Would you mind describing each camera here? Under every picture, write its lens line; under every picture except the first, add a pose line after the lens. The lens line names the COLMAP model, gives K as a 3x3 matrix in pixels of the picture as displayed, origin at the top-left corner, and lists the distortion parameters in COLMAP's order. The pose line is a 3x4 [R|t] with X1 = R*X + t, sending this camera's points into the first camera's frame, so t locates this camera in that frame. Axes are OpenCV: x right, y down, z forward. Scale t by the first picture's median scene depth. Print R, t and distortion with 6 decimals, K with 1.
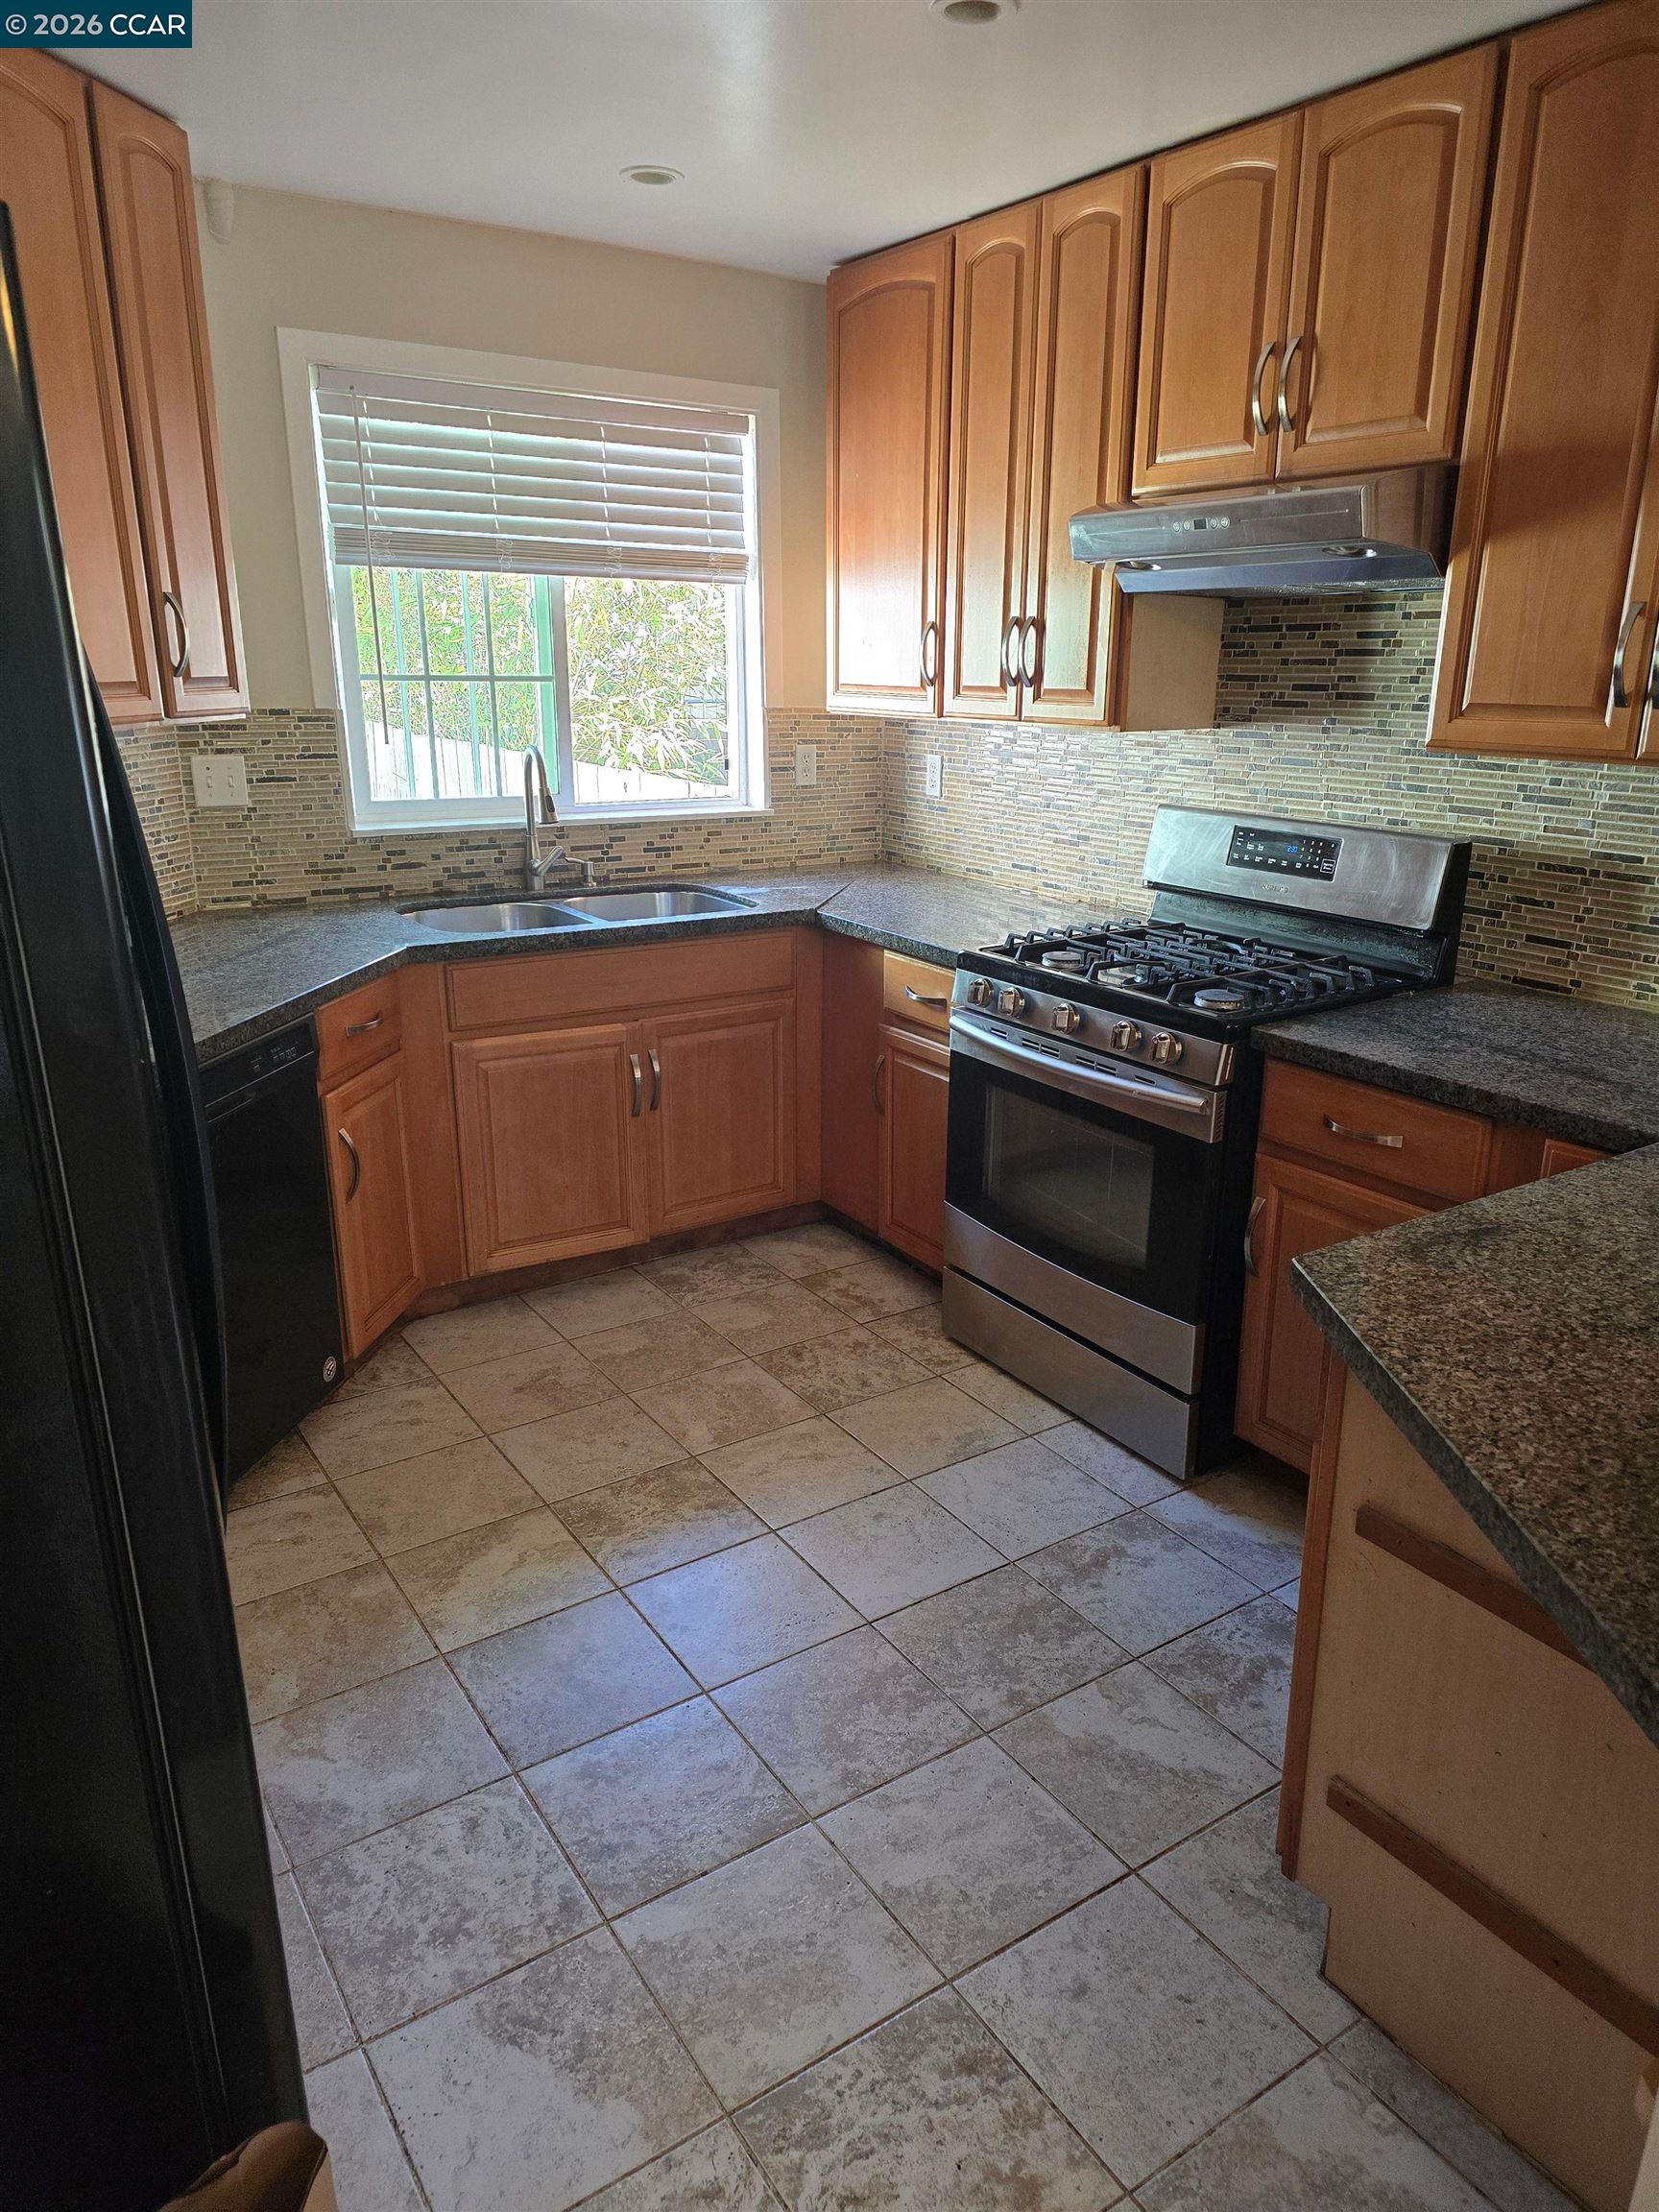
lens RADIAL K [[1474.6, 0, 844.9], [0, 1474.6, 1114.9], [0, 0, 1]] dist [0.037395, -0.027117]
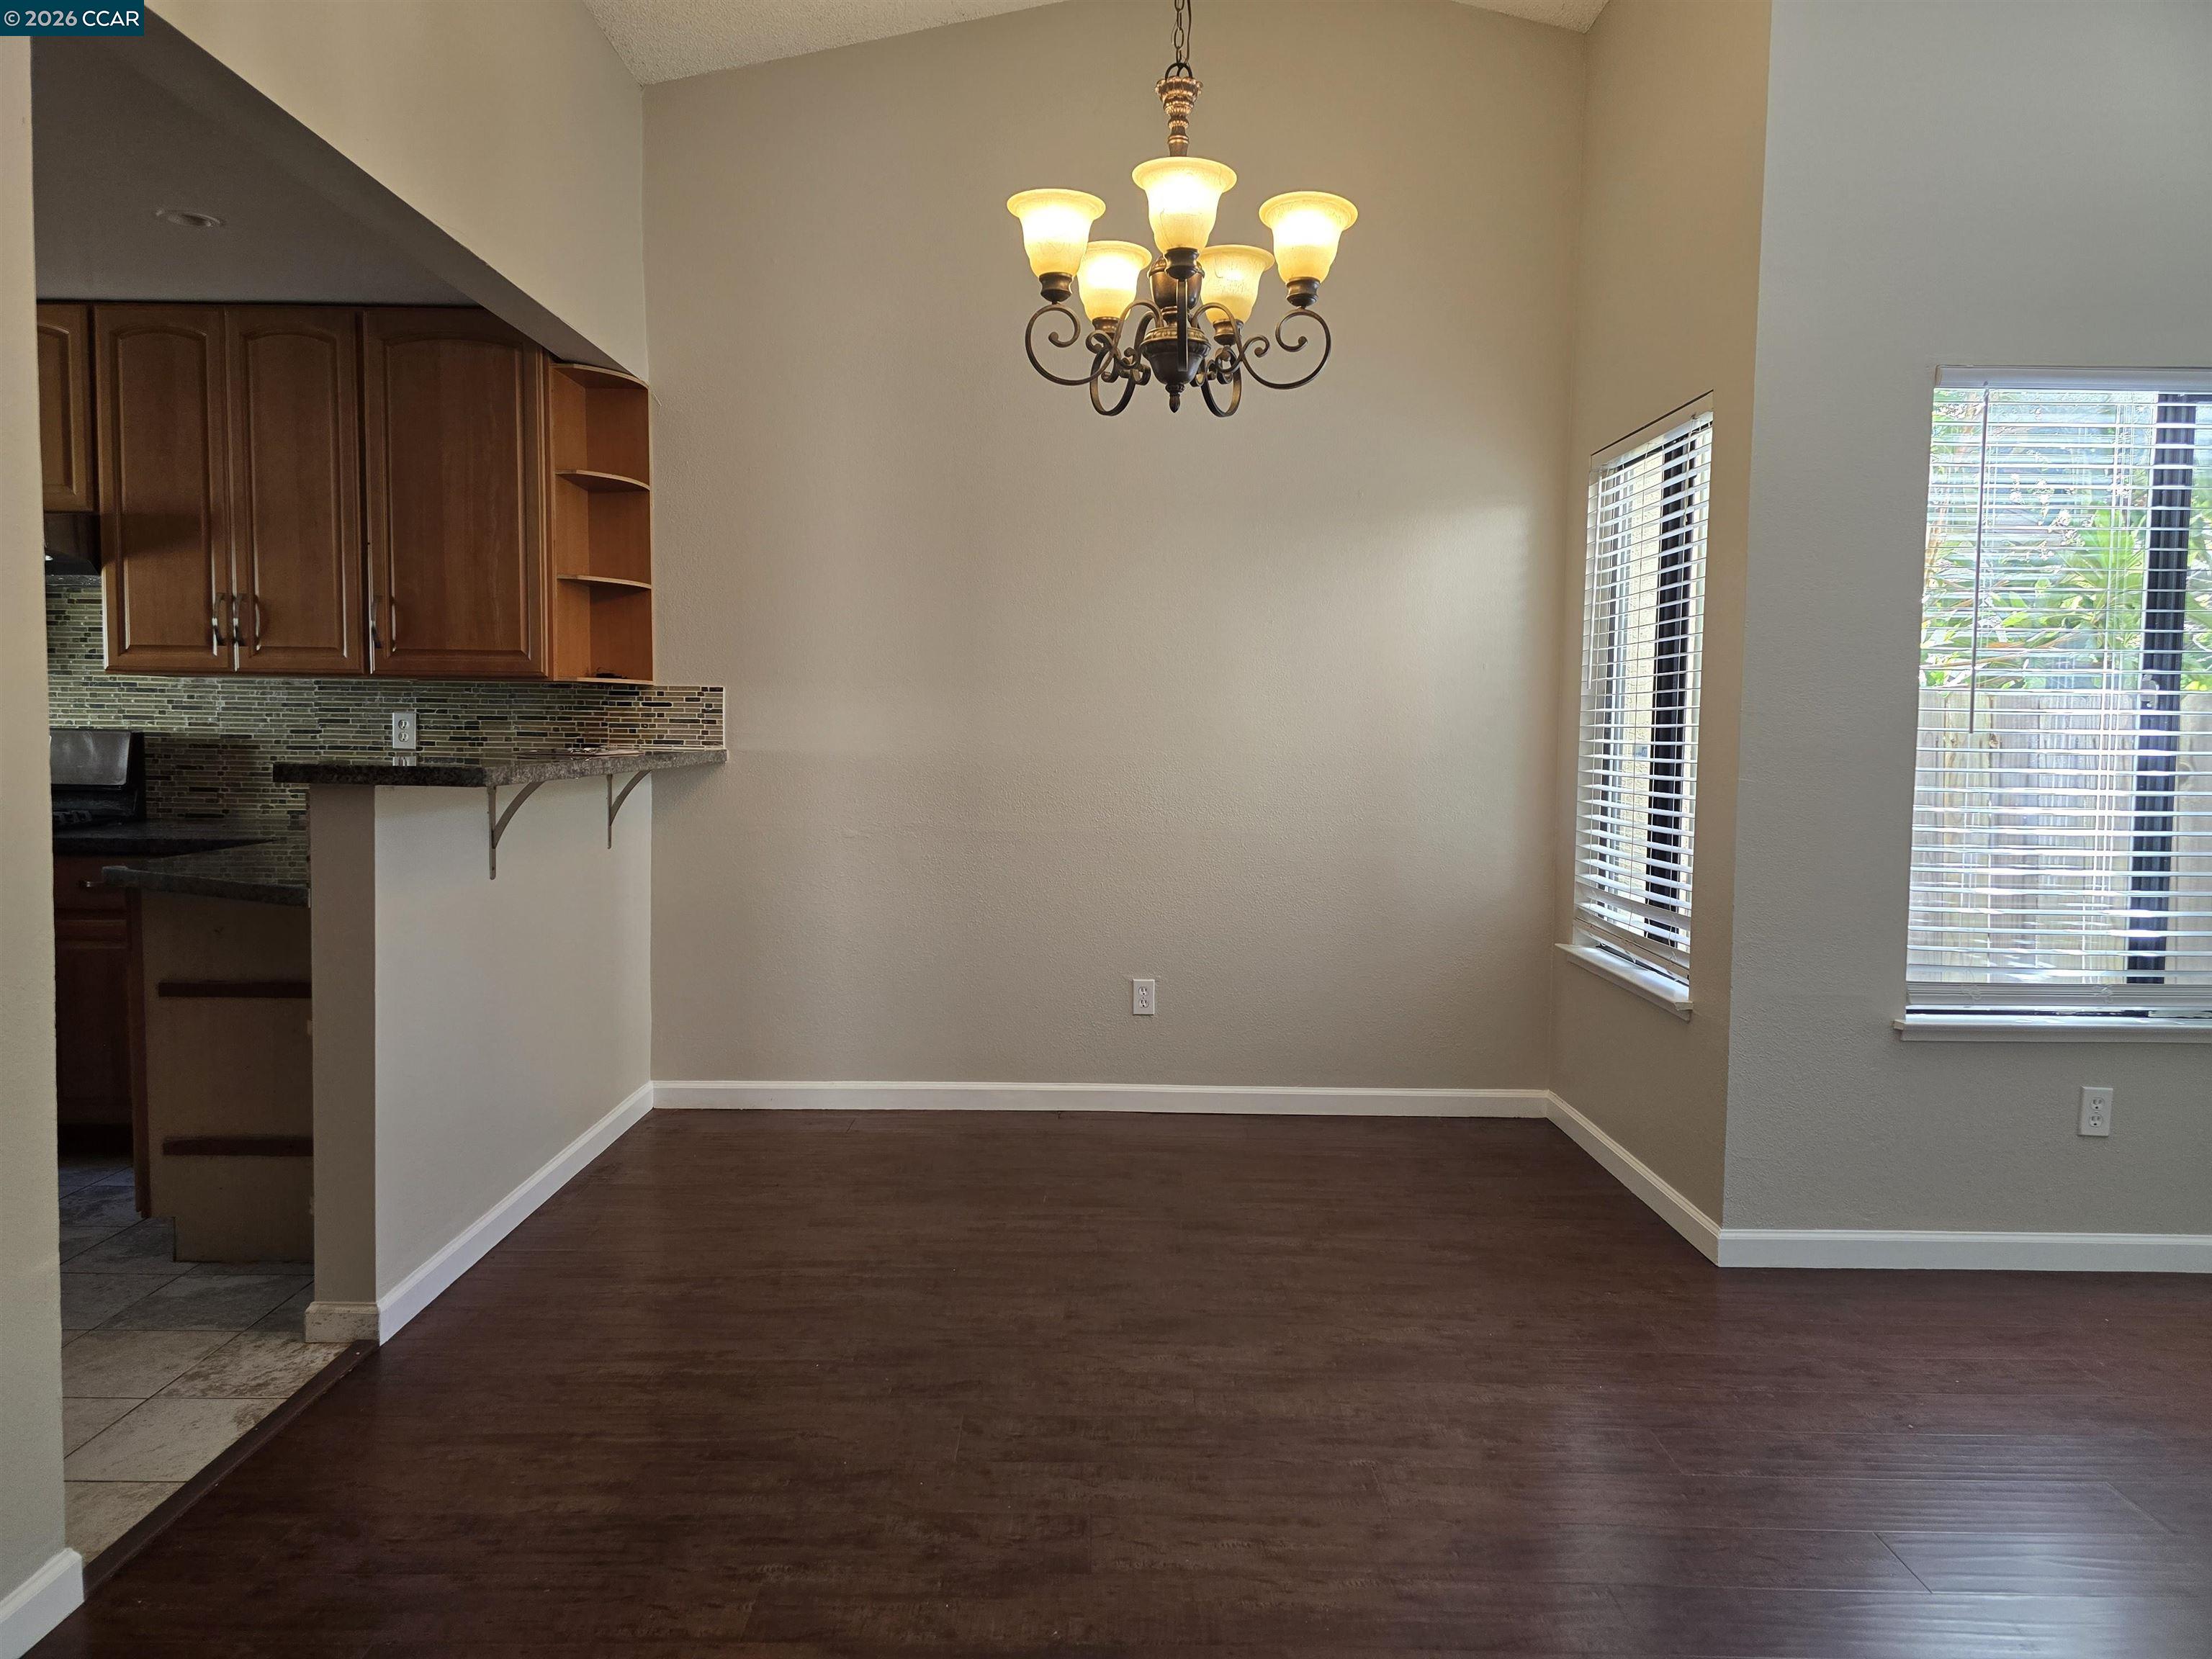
lens RADIAL K [[1474.6, 0, 1101.6], [0, 1474.6, 816.6], [0, 0, 1]] dist [0.037395, -0.027117]
pose [[0.544692, -0.046397, 0.837352, -0.416032], [0.243831, 0.964096, -0.105191, 0.364533], [-0.802407, 0.261469, 0.536448, -0.767511]]
